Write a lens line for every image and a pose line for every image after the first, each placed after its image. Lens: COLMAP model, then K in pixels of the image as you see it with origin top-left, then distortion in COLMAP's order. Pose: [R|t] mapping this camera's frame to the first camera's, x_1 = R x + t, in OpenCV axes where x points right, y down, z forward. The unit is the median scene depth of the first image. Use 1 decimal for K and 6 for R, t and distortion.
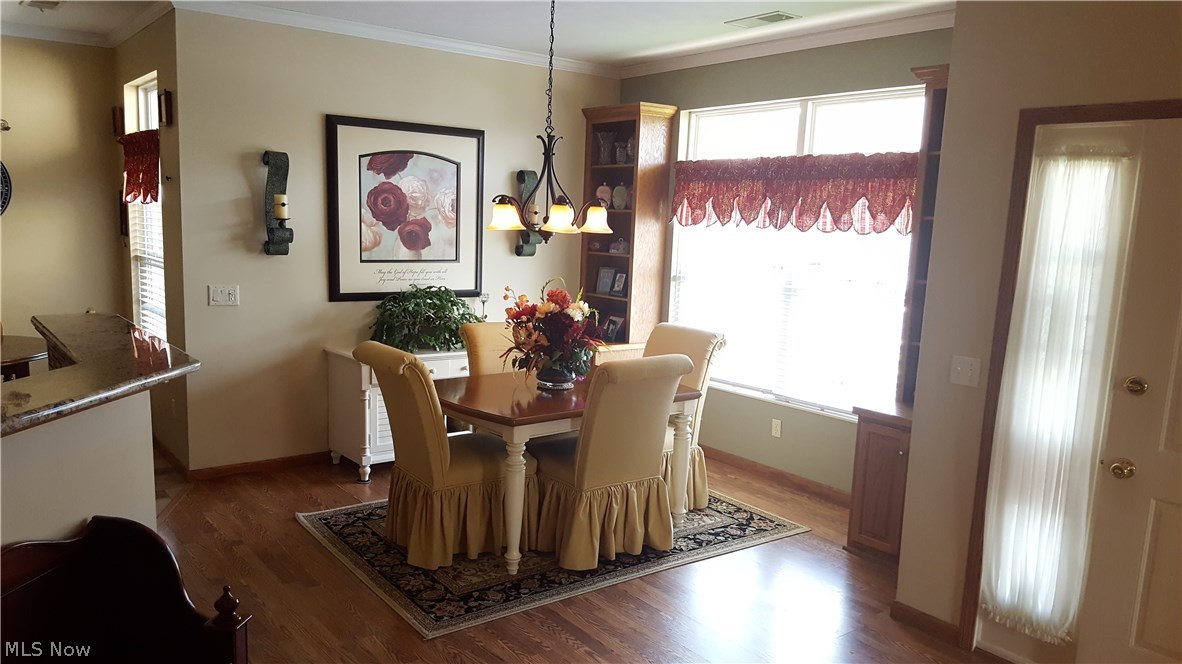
lens RADIAL K [[861.8, 0, 587.1], [0, 861.8, 354.9], [0, 0, 1]] dist [0.110532, -0.150987]
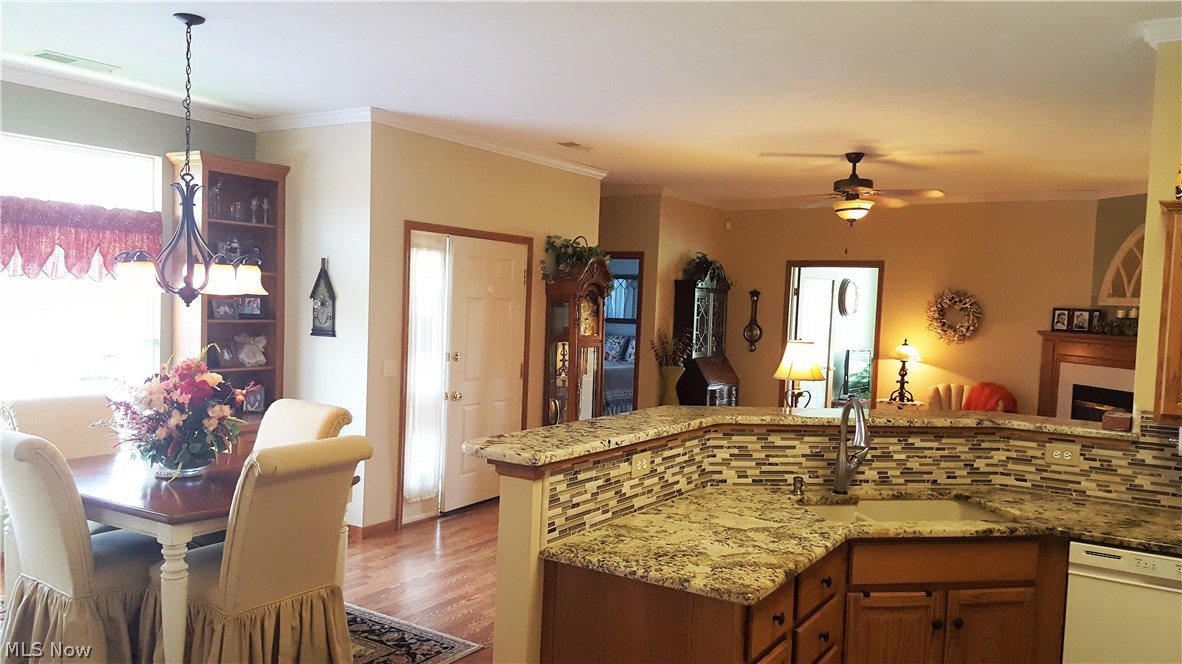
lens RADIAL K [[892.4, 0, 594.6], [0, 892.4, 356.9], [0, 0, 1]] dist [0.104713, -0.176154]
pose [[-0.343225, -0.111499, 0.932612, -1.150104], [0.104017, 0.982309, 0.155722, -0.201444], [-0.933476, 0.150455, -0.325556, 1.037906]]
